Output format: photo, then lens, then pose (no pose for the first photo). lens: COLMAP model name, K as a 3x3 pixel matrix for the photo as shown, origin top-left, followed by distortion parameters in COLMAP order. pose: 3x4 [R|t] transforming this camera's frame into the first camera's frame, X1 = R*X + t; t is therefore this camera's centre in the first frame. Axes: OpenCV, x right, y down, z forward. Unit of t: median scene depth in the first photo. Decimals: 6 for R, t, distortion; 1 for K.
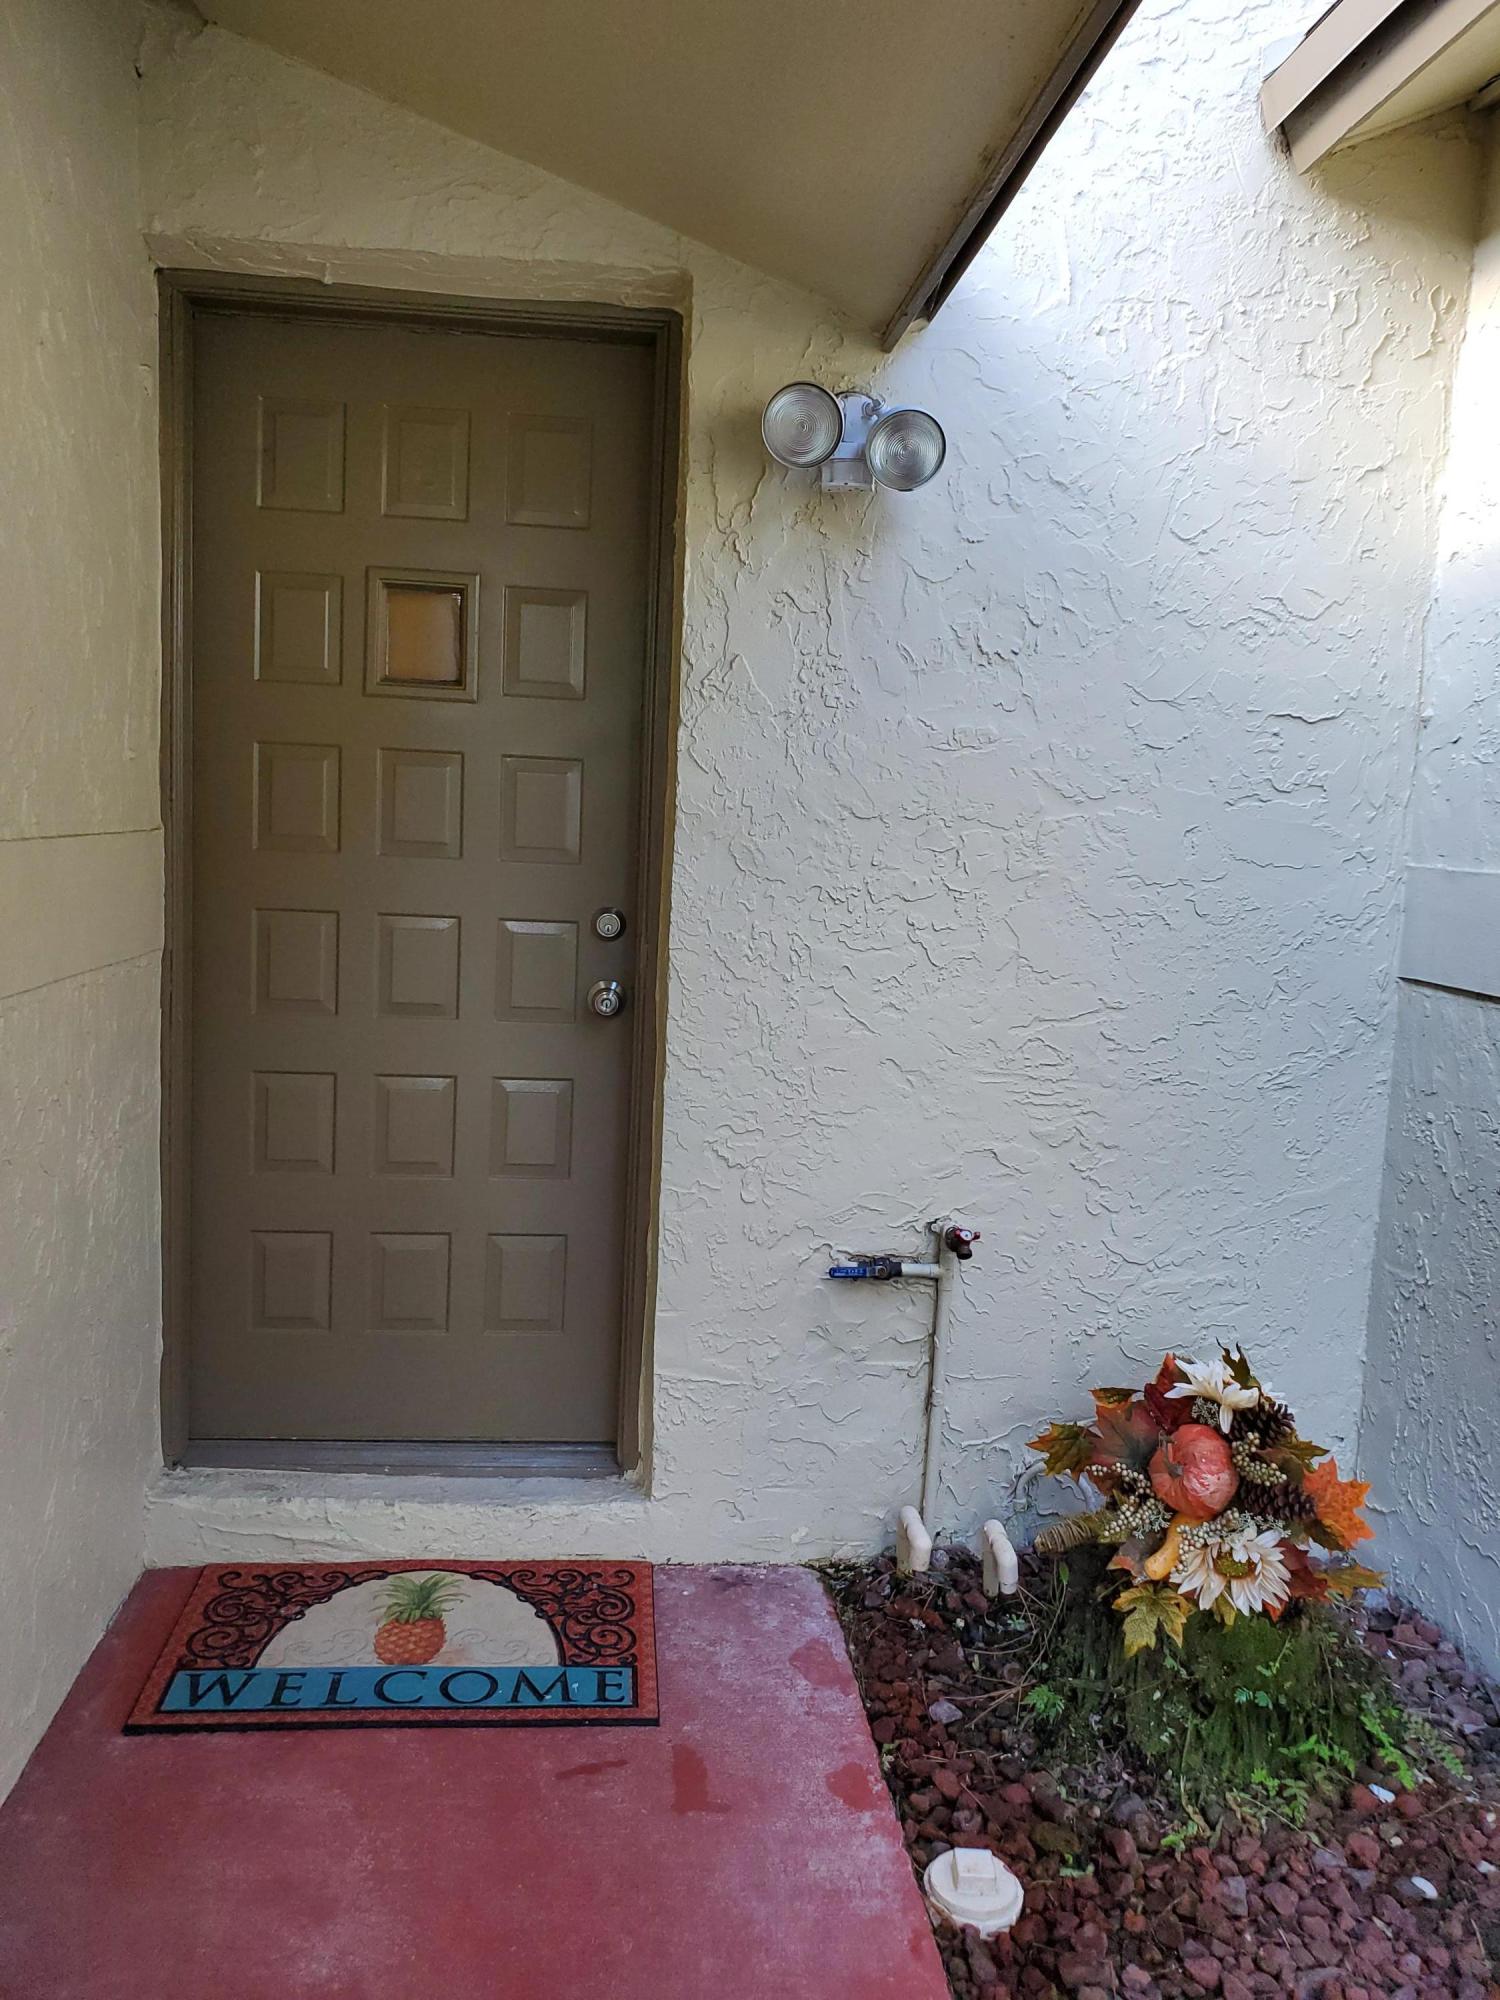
lens RADIAL K [[1570.2, 0, 749.9], [0, 1570.2, 998.8], [0, 0, 1]] dist [0.029699, -0.020704]
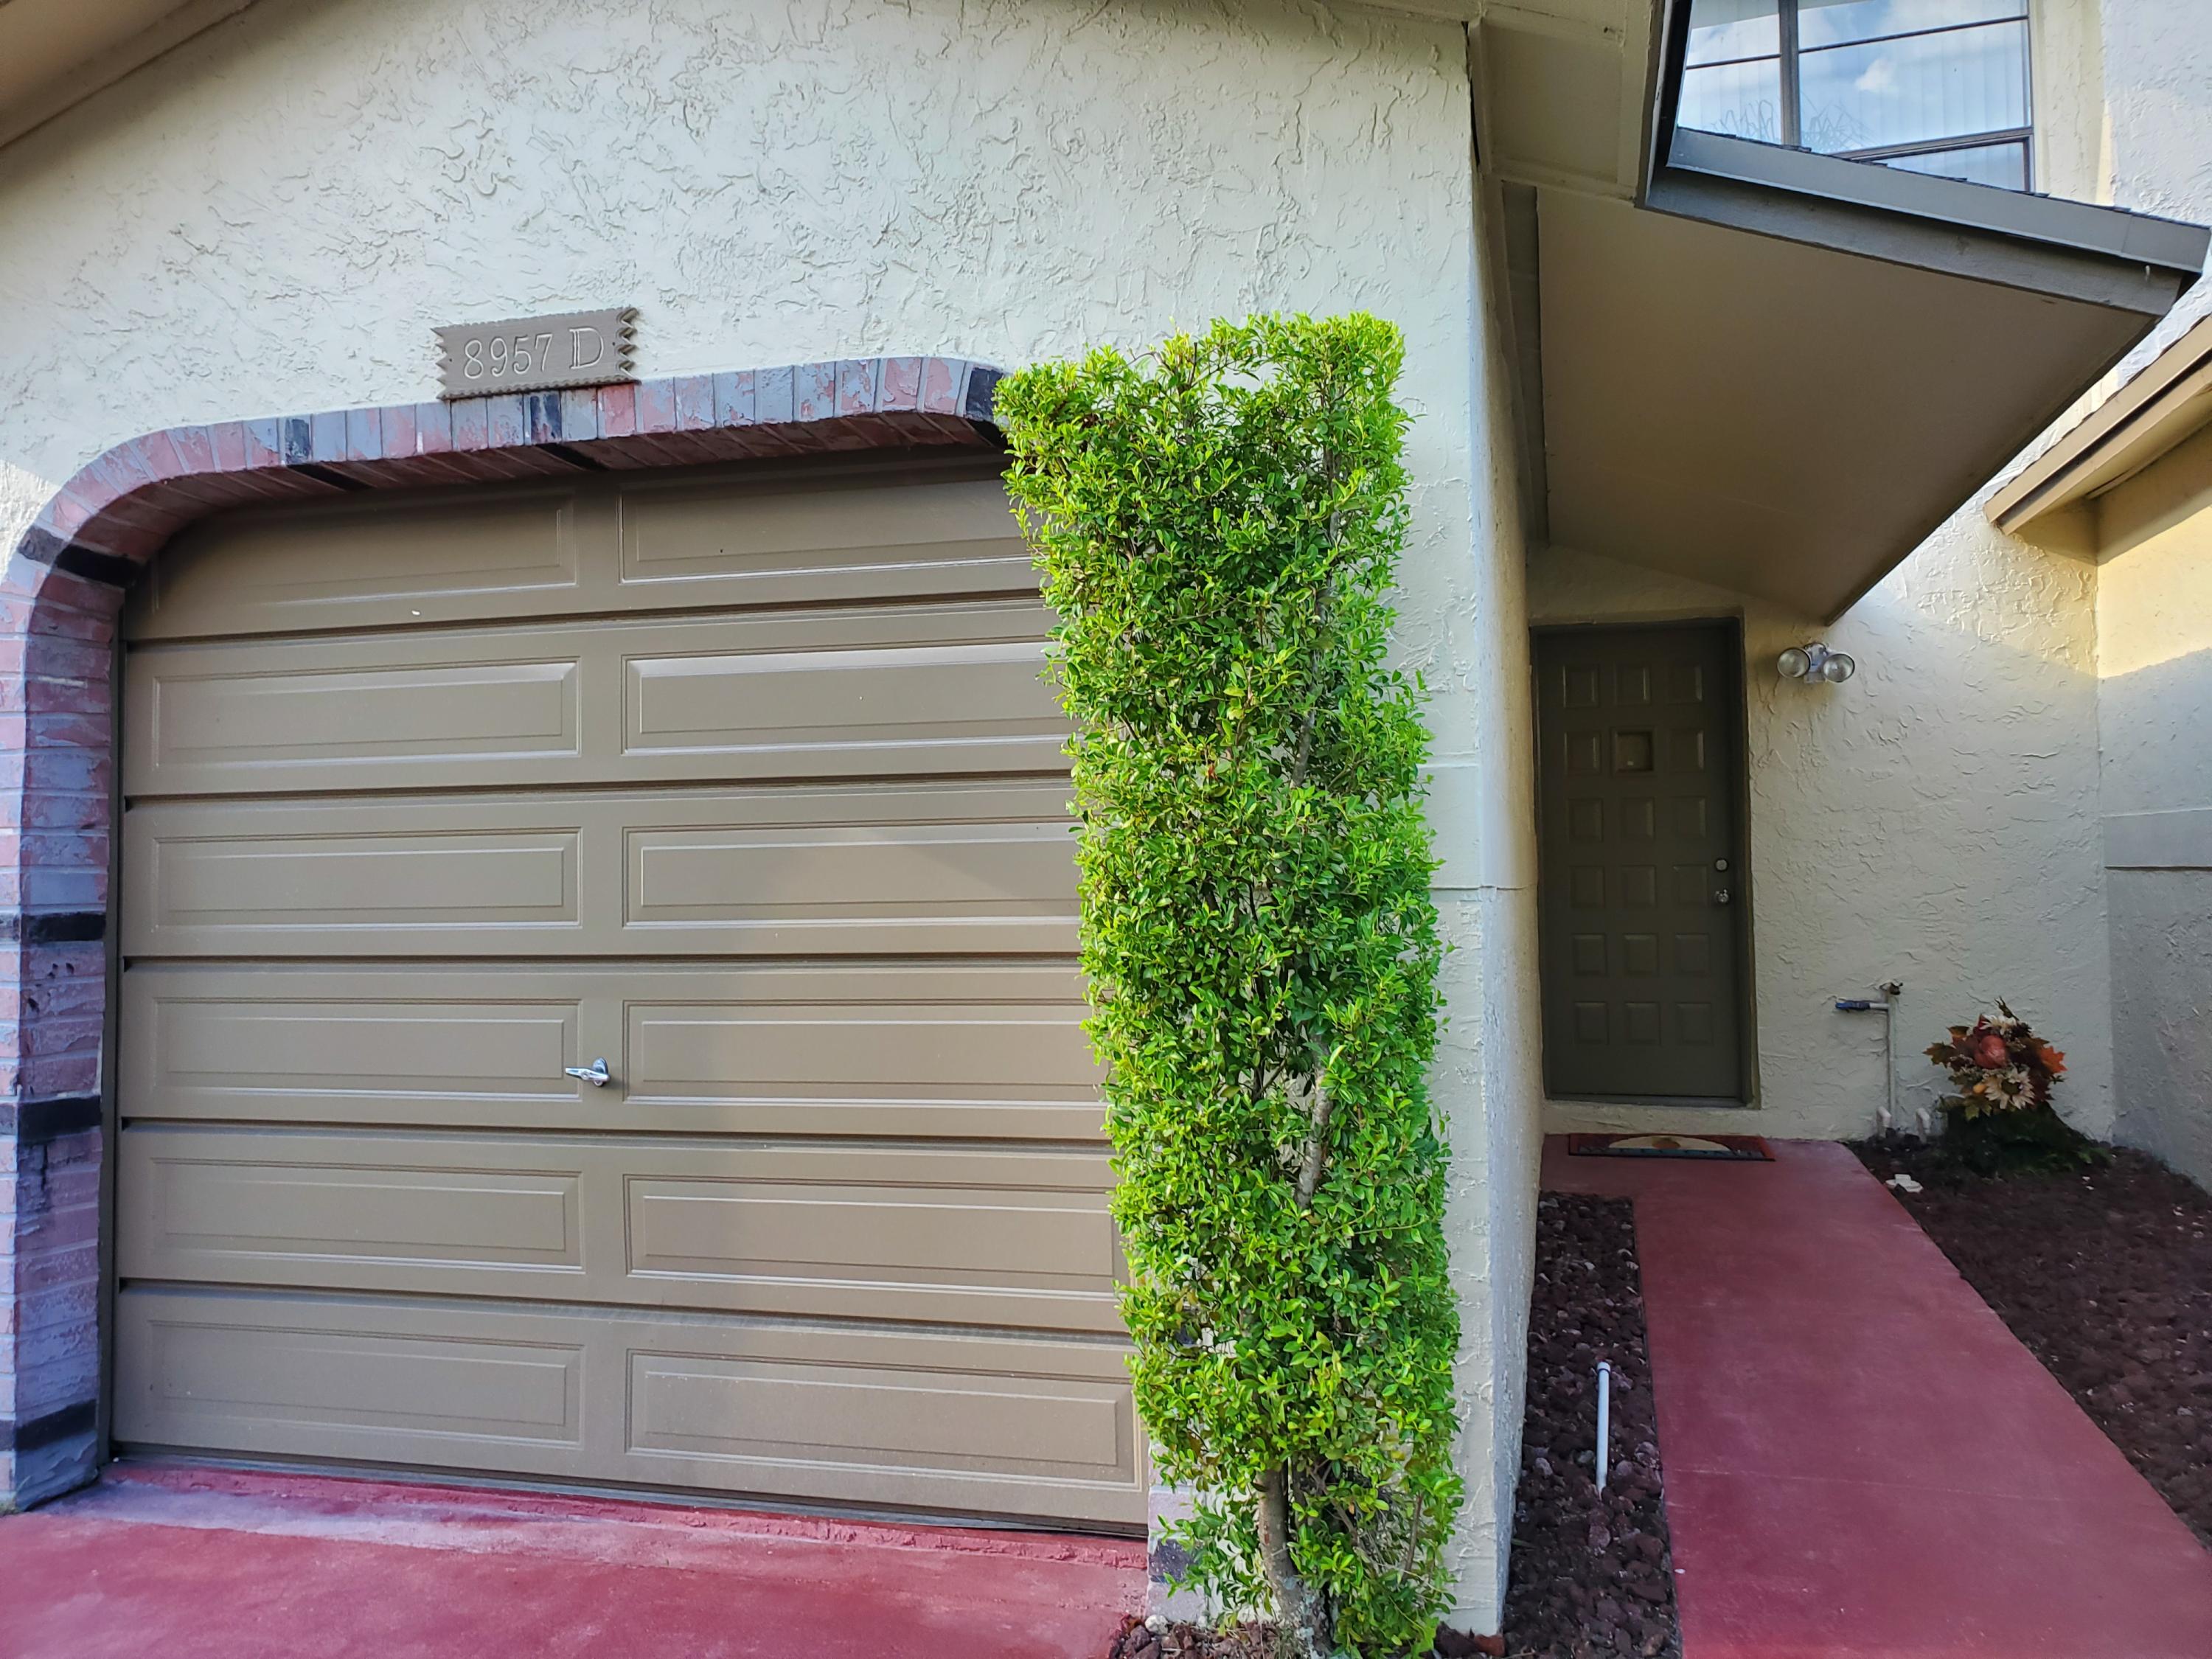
lens RADIAL K [[1736.6, 0, 1135.3], [0, 1736.6, 806.2], [0, 0, 1]] dist [0.029699, -0.020704]
pose [[0.939123, -0.070943, -0.336176, -0.034424], [0.015025, 0.985994, -0.166100, 0.305178], [0.343251, 0.150937, 0.927036, -1.847166]]
